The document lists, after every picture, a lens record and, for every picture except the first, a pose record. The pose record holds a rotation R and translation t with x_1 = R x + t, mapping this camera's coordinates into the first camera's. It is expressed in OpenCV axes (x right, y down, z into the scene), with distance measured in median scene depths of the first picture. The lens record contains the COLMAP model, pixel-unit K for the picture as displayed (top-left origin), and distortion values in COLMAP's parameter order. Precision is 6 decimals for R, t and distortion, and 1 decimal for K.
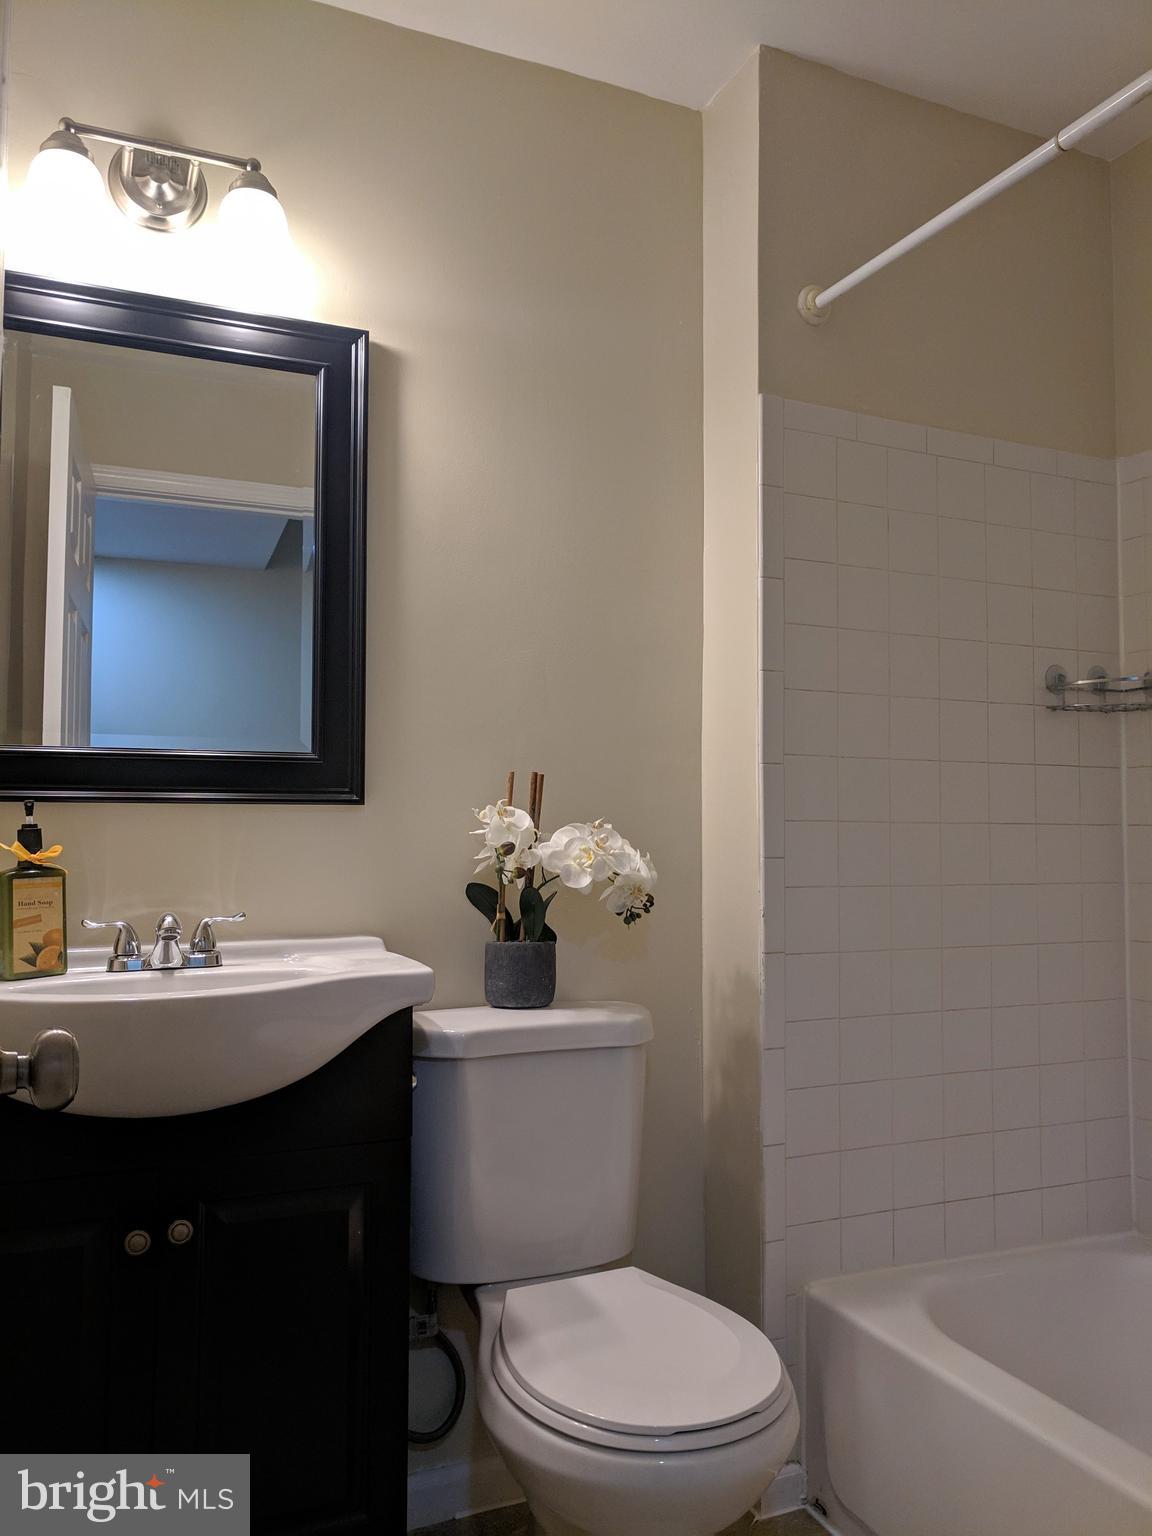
lens RADIAL K [[1149.8, 0, 584.4], [0, 1149.8, 771.5], [0, 0, 1]] dist [-0.002415, 0.025674]
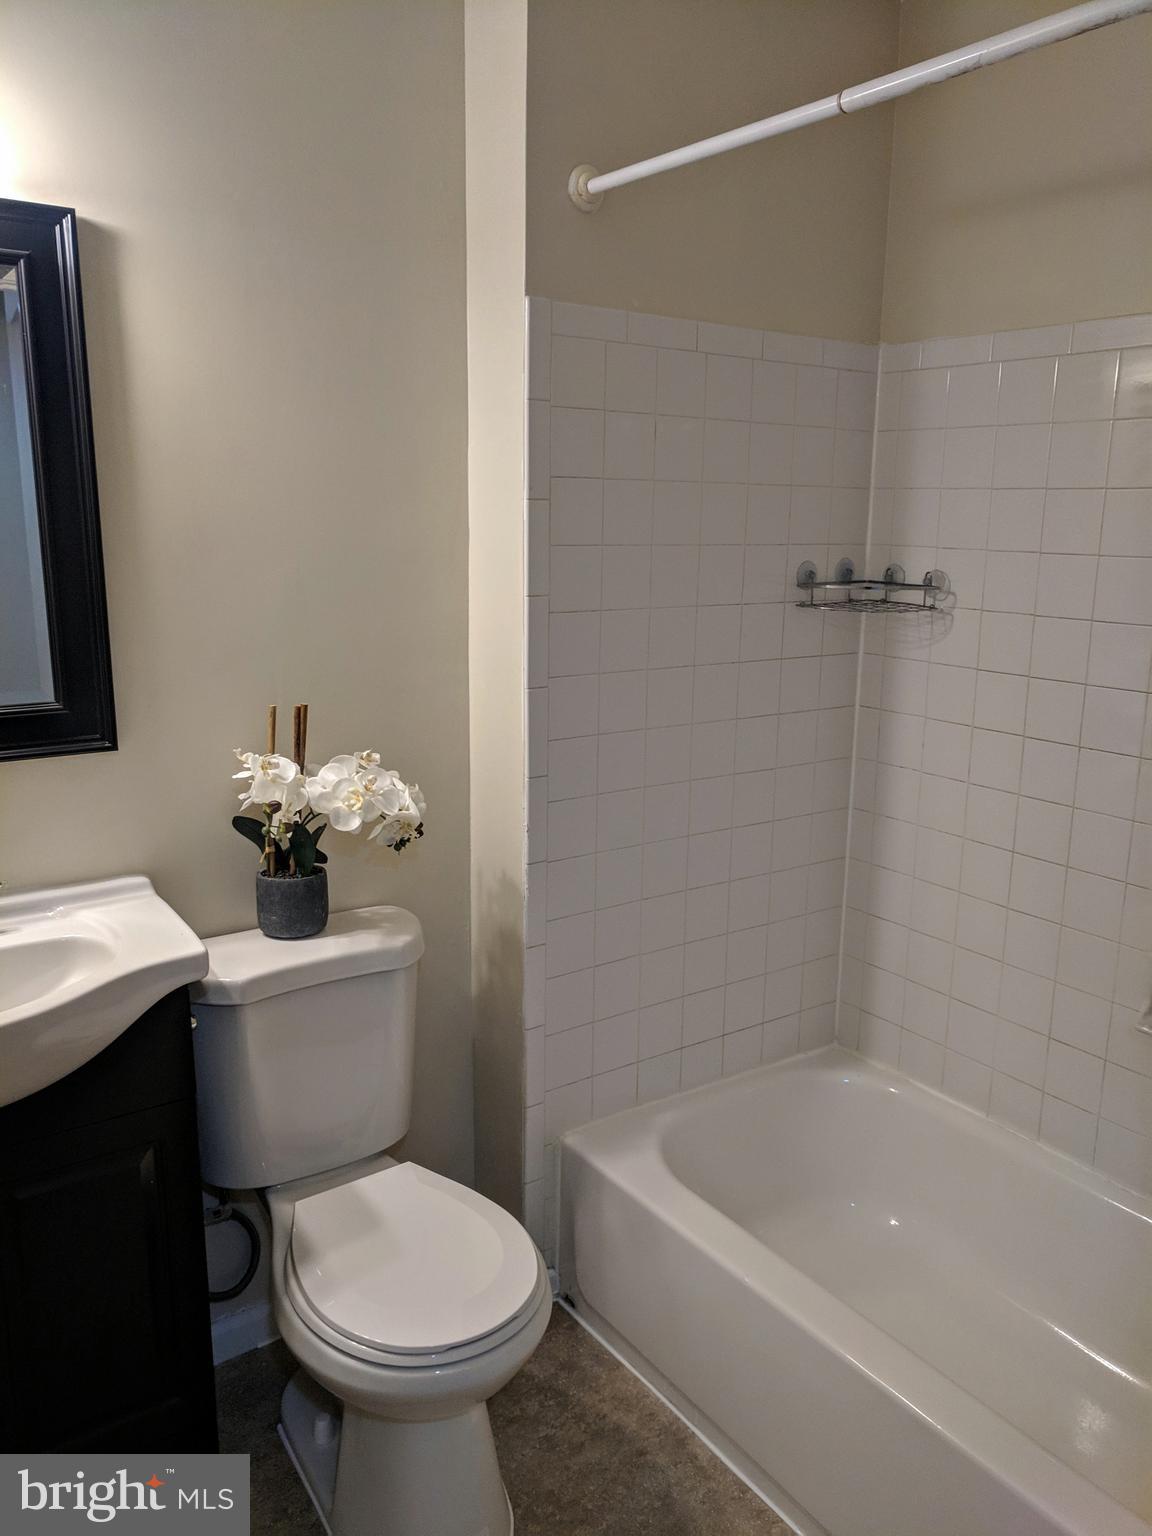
lens RADIAL K [[1149.8, 0, 576.3], [0, 1149.8, 781.3], [0, 0, 1]] dist [-0.002415, 0.025674]
pose [[0.981403, -0.033192, 0.189069, 0.002267], [-0.018137, 0.964498, 0.263466, -0.200260], [-0.191102, -0.261996, 0.945959, 0.006289]]
